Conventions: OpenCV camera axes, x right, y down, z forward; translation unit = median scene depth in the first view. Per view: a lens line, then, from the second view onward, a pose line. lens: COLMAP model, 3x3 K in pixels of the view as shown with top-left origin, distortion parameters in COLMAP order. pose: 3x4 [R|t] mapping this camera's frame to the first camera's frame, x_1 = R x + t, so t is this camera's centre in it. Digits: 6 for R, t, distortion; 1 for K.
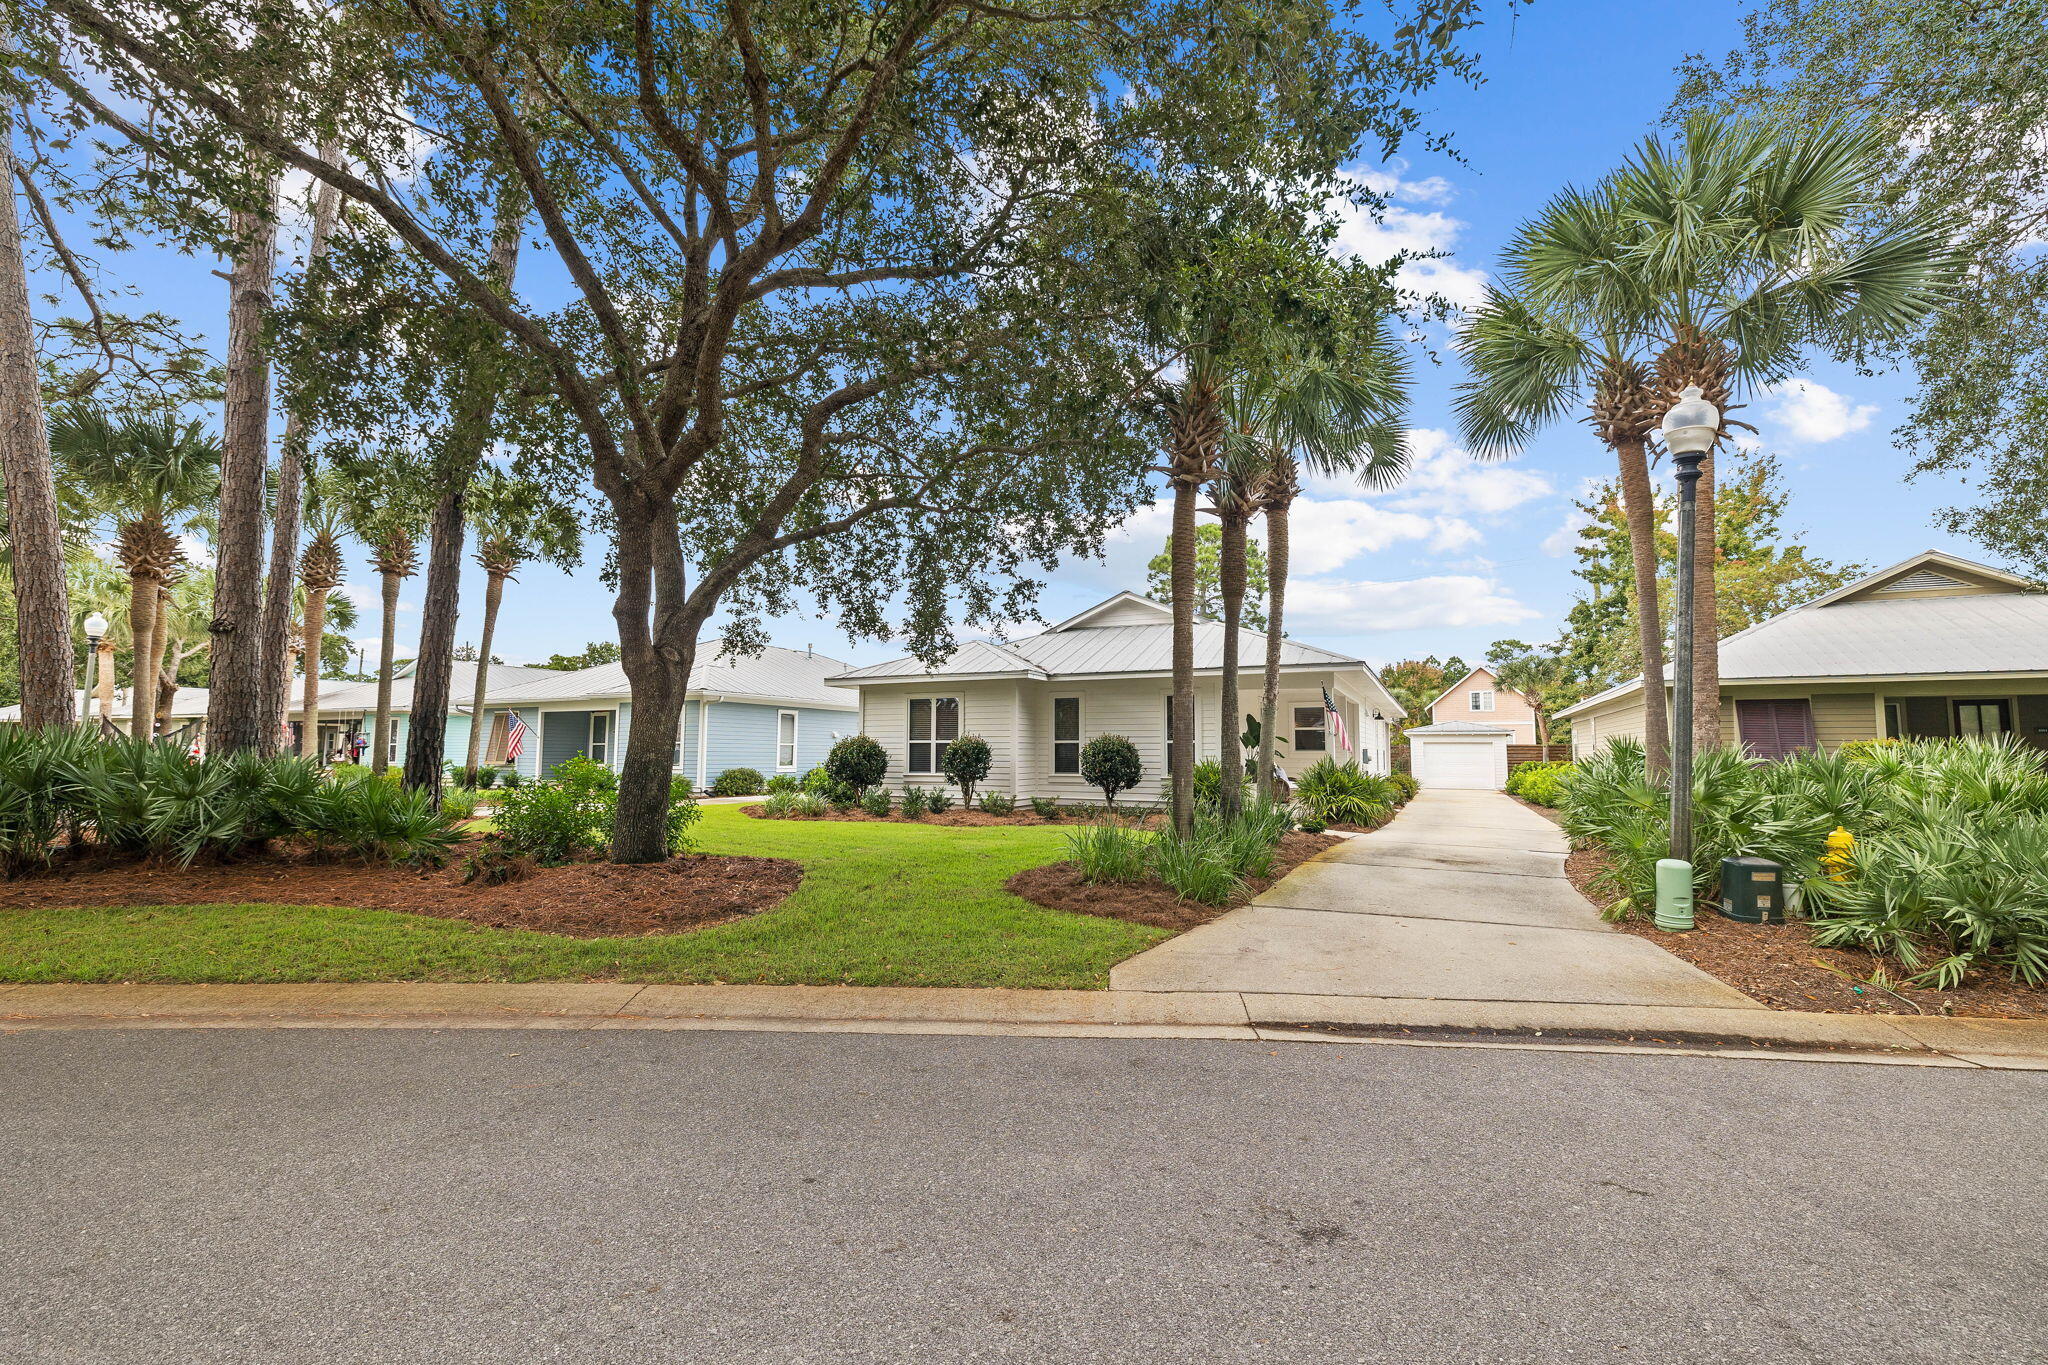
lens RADIAL K [[870.5, 0, 1024.0], [0, 870.5, 682.5], [0, 0, 1]] dist [0.012216, 0.000118]
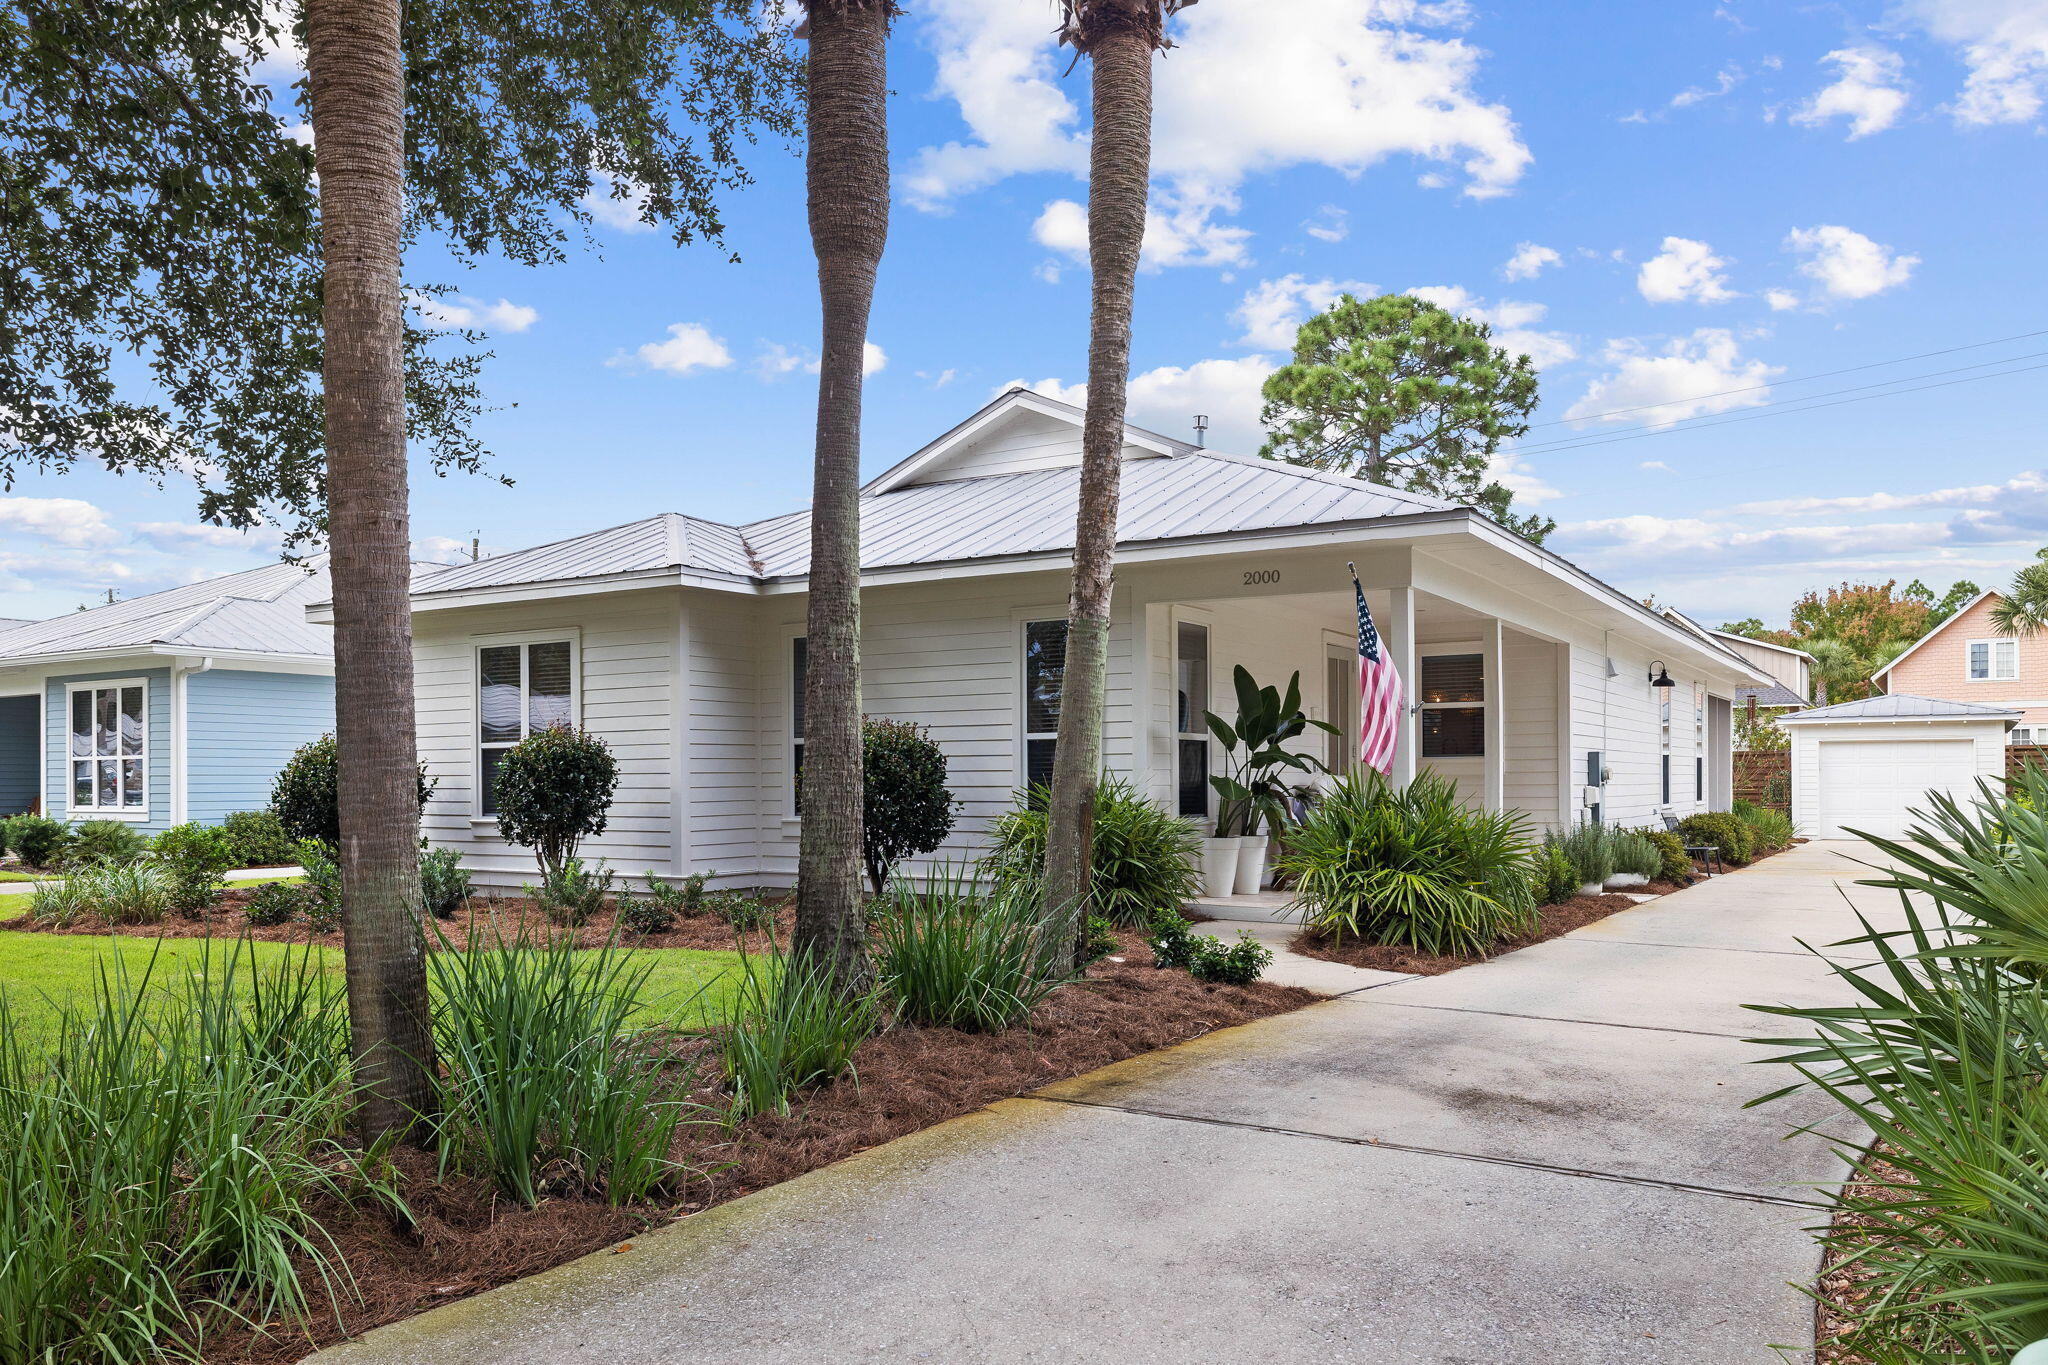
lens RADIAL K [[1520.0, 0, 1033.4], [0, 1520.0, 779.5], [0, 0, 1]] dist [0.000429, 0.002647]
pose [[0.995068, -0.009429, -0.098748, 0.239848], [0.017569, 0.996486, 0.081895, 0.030247], [0.097628, -0.083226, 0.991737, 0.299249]]
